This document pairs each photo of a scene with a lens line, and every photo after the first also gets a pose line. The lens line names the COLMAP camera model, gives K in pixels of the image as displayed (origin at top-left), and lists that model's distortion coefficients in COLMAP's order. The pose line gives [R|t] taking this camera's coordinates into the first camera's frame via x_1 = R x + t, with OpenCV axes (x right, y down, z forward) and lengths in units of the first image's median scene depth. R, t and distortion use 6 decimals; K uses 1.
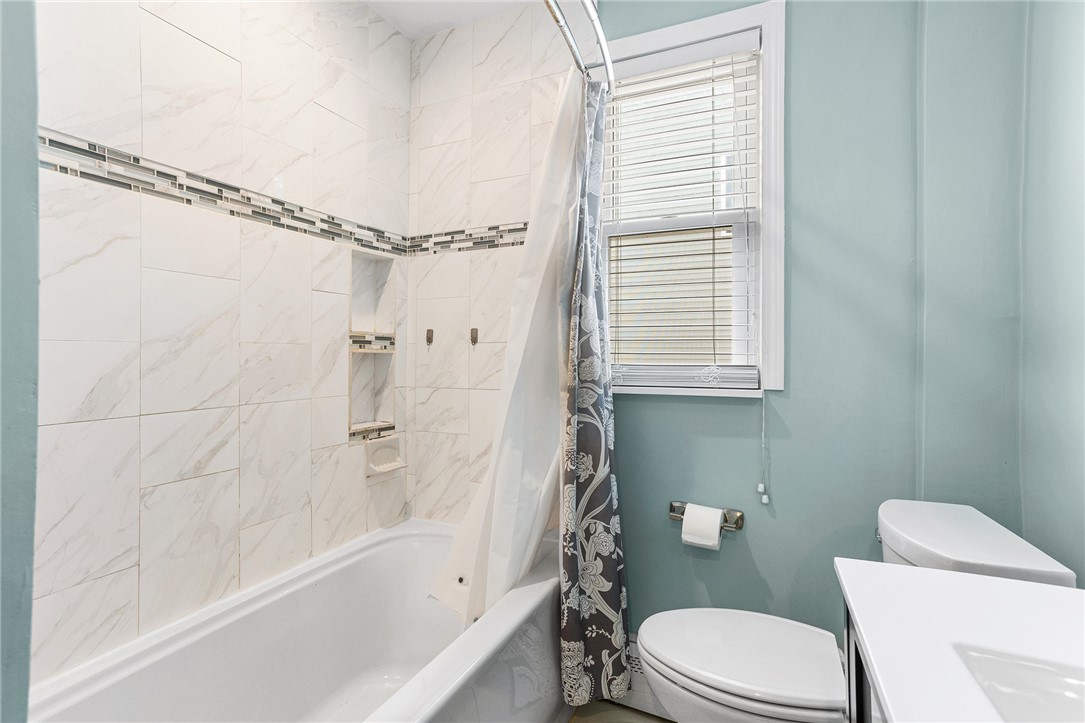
lens RADIAL K [[523.6, 0, 538.7], [0, 523.6, 353.6], [0, 0, 1]] dist [-0.031871, 0.031573]
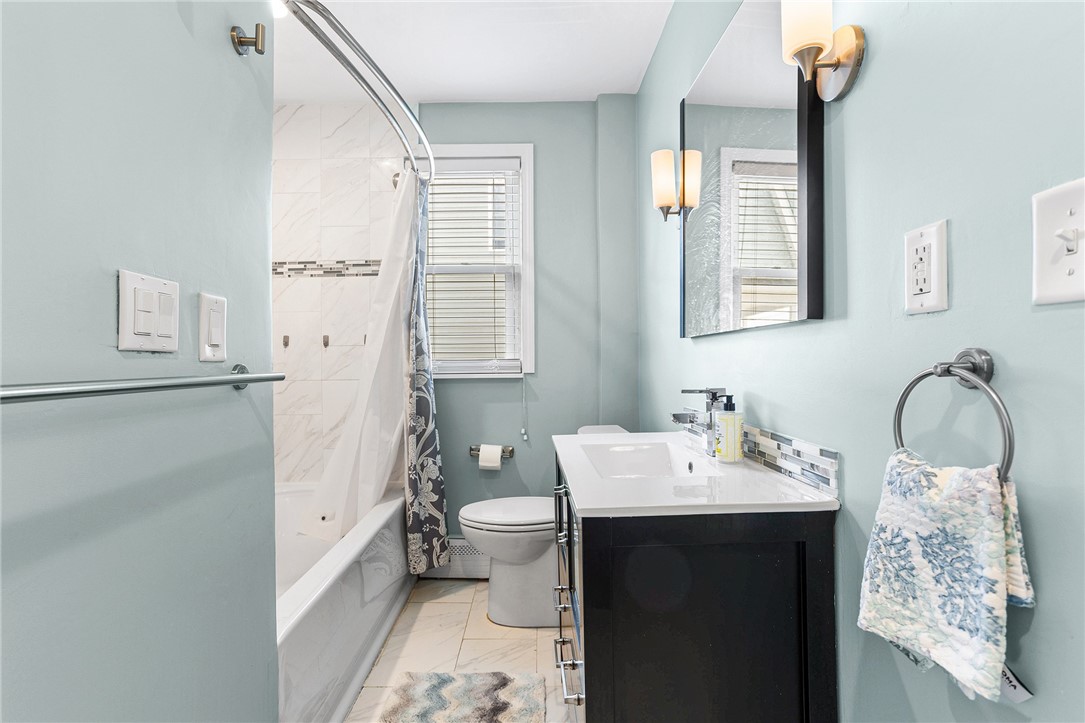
lens RADIAL K [[523.6, 0, 538.7], [0, 523.6, 353.6], [0, 0, 1]] dist [-0.031871, 0.031573]
pose [[0.906642, -0.010188, 0.421778, -0.250257], [0.010312, 0.999945, 0.001987, 0.002667], [-0.421775, 0.002548, 0.906697, -0.584371]]
